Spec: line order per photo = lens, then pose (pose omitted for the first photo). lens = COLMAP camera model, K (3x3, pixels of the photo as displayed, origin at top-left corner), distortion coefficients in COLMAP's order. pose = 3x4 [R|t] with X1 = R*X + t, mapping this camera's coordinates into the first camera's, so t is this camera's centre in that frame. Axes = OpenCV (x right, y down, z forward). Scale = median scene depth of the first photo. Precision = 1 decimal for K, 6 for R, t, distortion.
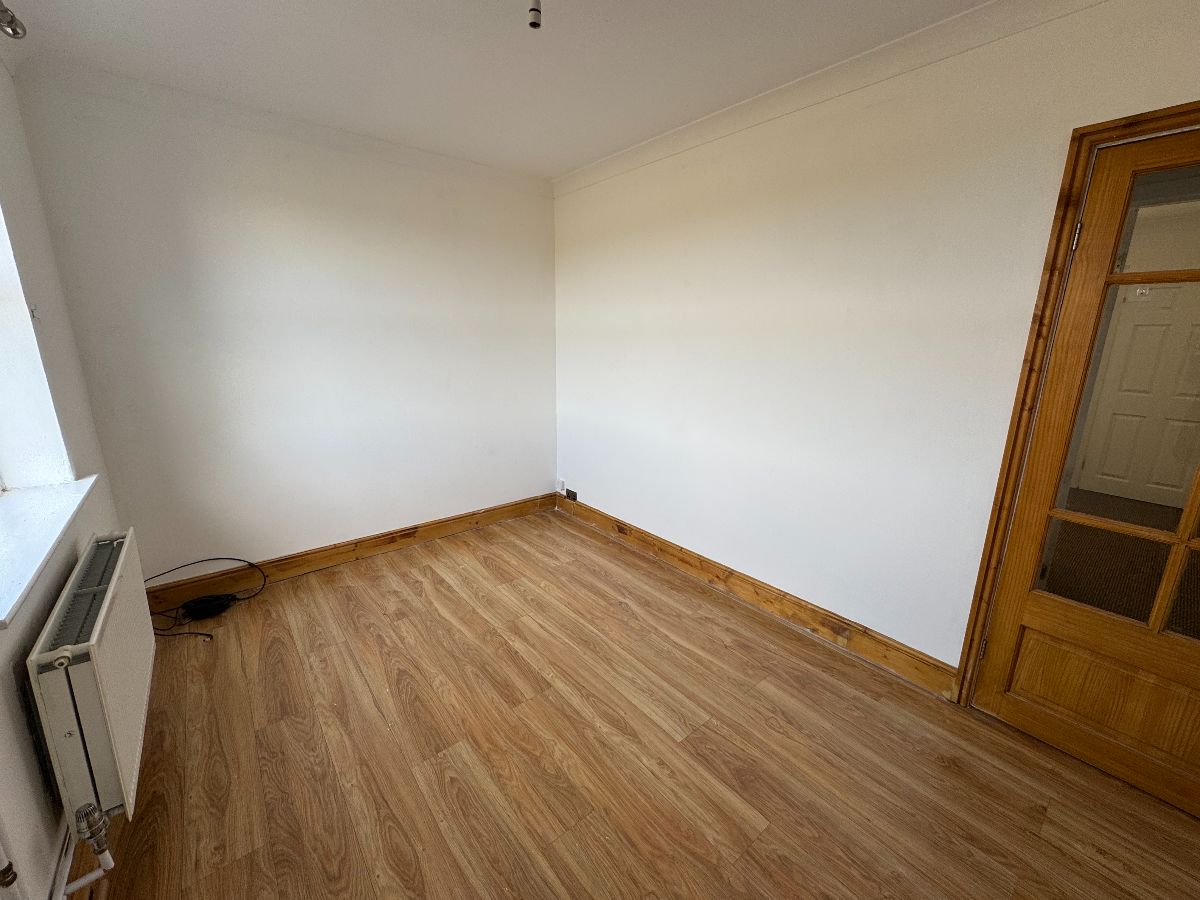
lens RADIAL K [[479.1, 0, 600.8], [0, 479.1, 444.7], [0, 0, 1]] dist [-0.002425, -0.000221]
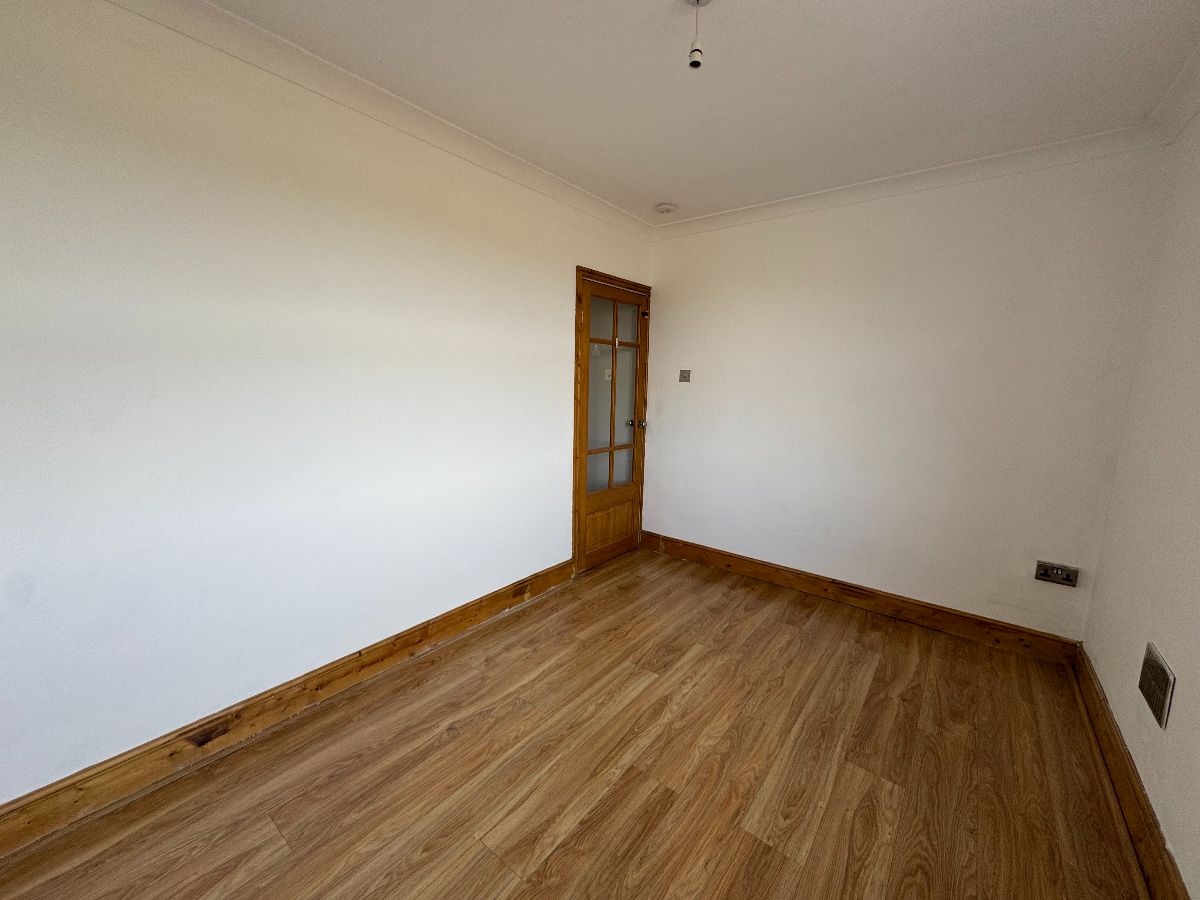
lens RADIAL K [[479.1, 0, 600.8], [0, 479.1, 444.7], [0, 0, 1]] dist [-0.002425, -0.000221]
pose [[-0.212092, -0.156992, 0.964557, -0.842577], [0.196863, 0.959914, 0.199523, -0.235860], [-0.957216, 0.232203, -0.172684, 1.084924]]
